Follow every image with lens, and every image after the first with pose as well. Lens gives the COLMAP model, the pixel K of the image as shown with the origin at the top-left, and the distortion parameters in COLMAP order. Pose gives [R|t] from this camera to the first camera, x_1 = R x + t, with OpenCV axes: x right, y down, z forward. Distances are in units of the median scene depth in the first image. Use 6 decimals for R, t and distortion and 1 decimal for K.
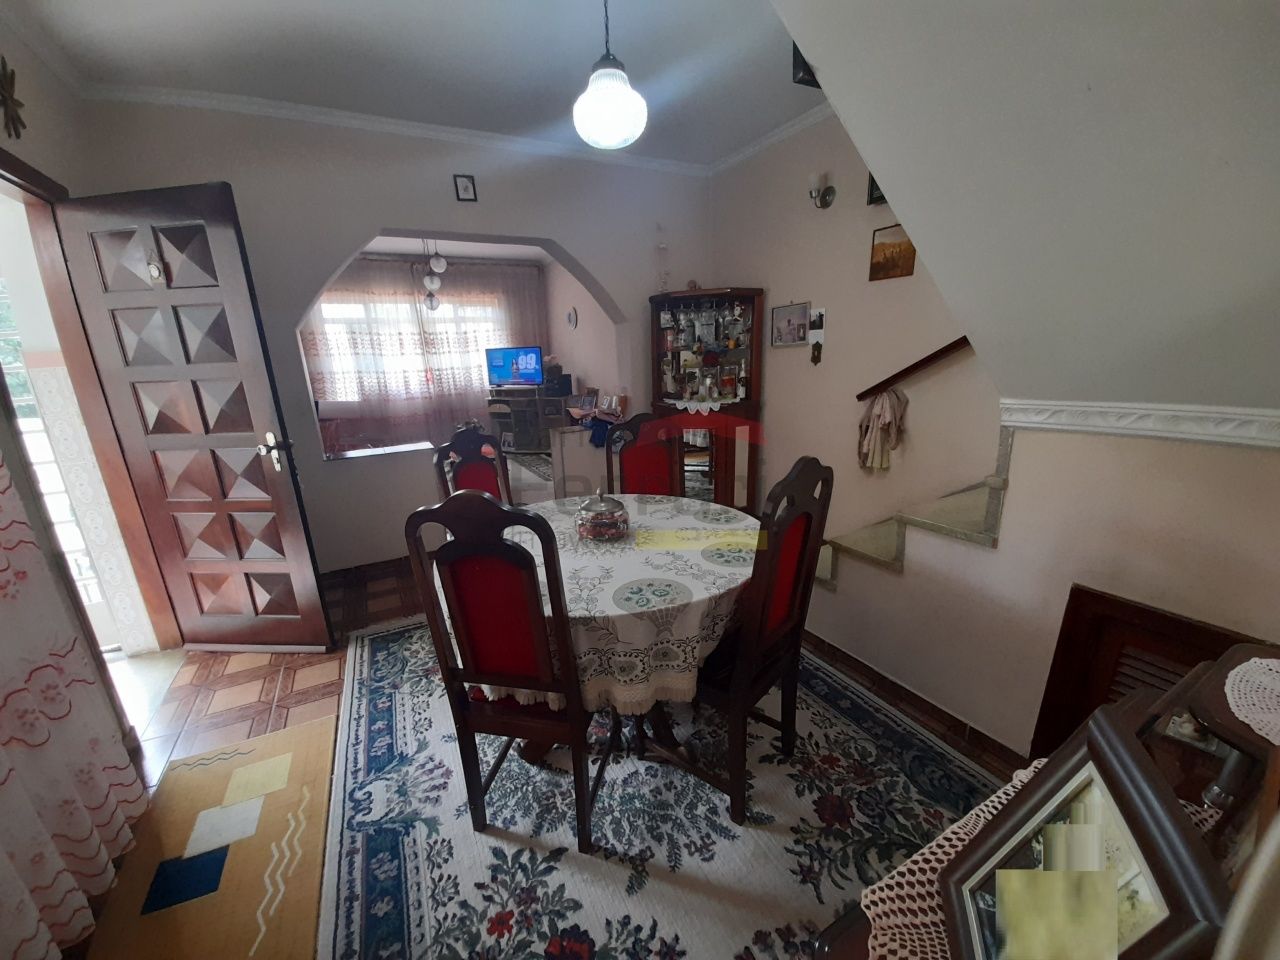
lens RADIAL K [[508.3, 0, 640.8], [0, 508.3, 506.8], [0, 0, 1]] dist [-0.004198, -0.007827]
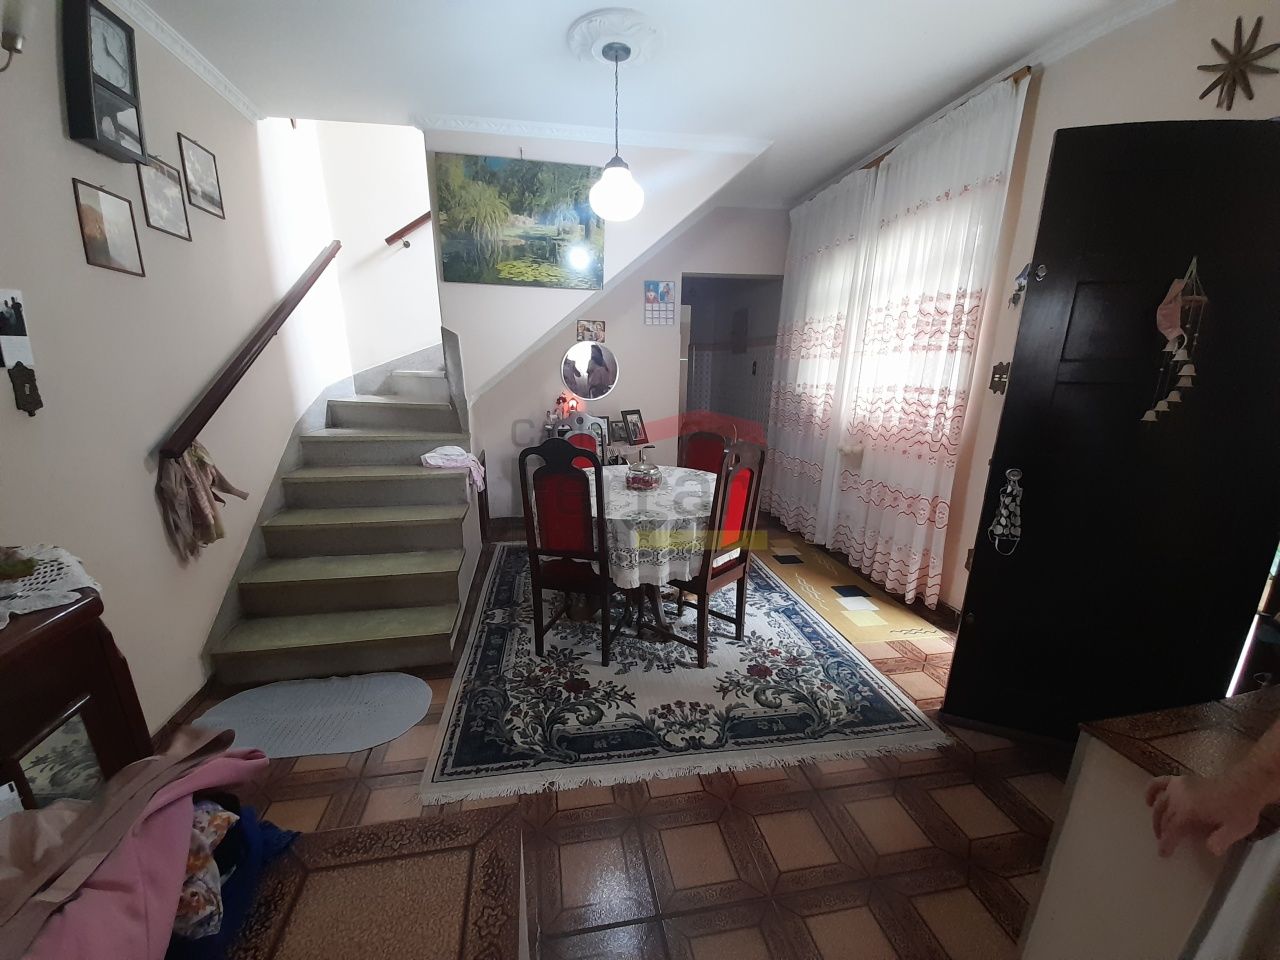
lens RADIAL K [[508.3, 0, 635.1], [0, 508.3, 487.1], [0, 0, 1]] dist [-0.004198, -0.007827]
pose [[-0.952257, -0.037591, 0.302975, -0.365889], [0.119450, 0.867404, 0.483055, -0.478353], [-0.280960, 0.496183, -0.821501, 1.598159]]
